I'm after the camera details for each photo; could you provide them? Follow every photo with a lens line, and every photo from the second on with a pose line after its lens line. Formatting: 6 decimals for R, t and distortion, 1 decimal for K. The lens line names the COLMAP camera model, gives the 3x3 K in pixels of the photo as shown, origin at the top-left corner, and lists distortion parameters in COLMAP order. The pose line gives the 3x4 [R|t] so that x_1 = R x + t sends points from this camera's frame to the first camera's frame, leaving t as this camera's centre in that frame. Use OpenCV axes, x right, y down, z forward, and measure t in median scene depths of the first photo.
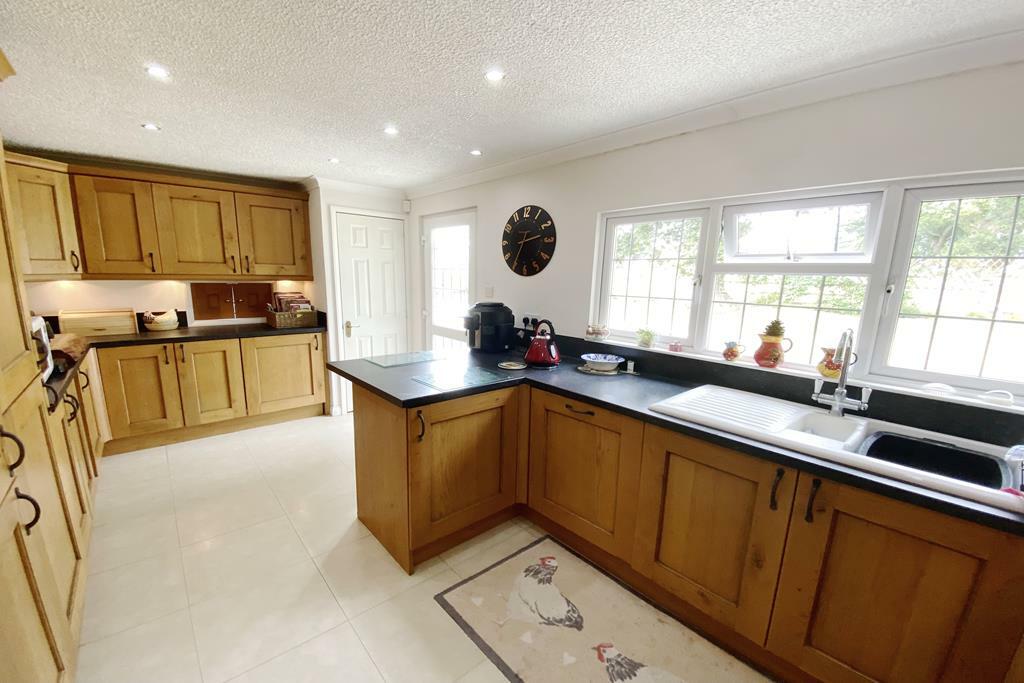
lens RADIAL K [[409.6, 0, 521.5], [0, 409.6, 344.5], [0, 0, 1]] dist [0.019893, -0.027846]
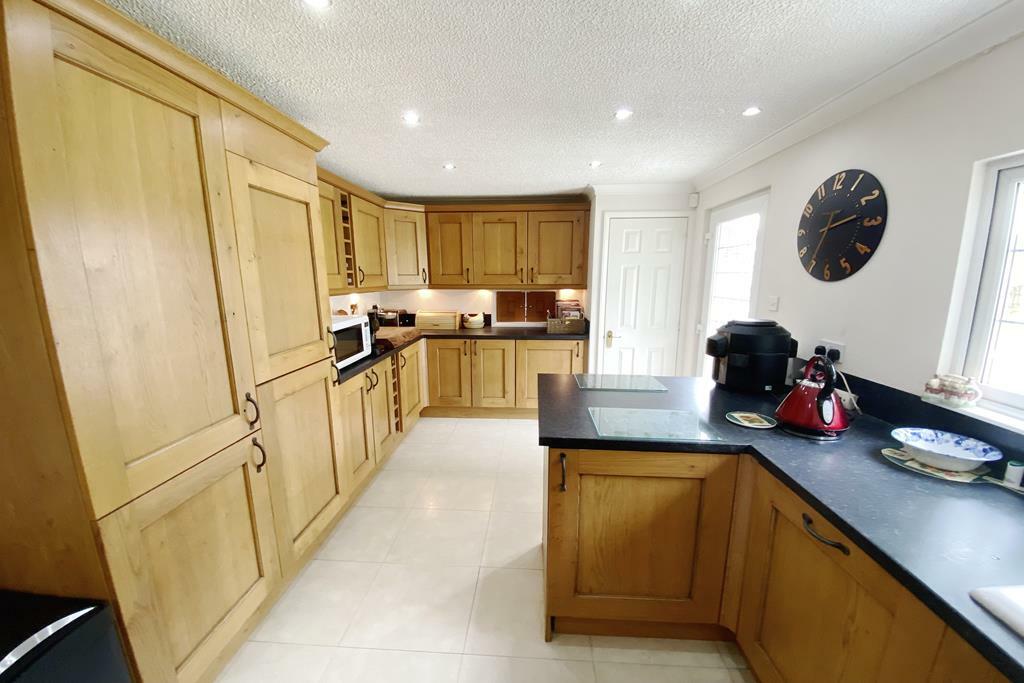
lens RADIAL K [[409.6, 0, 521.5], [0, 409.6, 344.5], [0, 0, 1]] dist [0.019893, -0.027846]
pose [[0.686058, 0.095429, -0.721262, 0.160243], [-0.100893, 0.994261, 0.035580, -0.046489], [0.720518, 0.048360, 0.691748, 0.228427]]
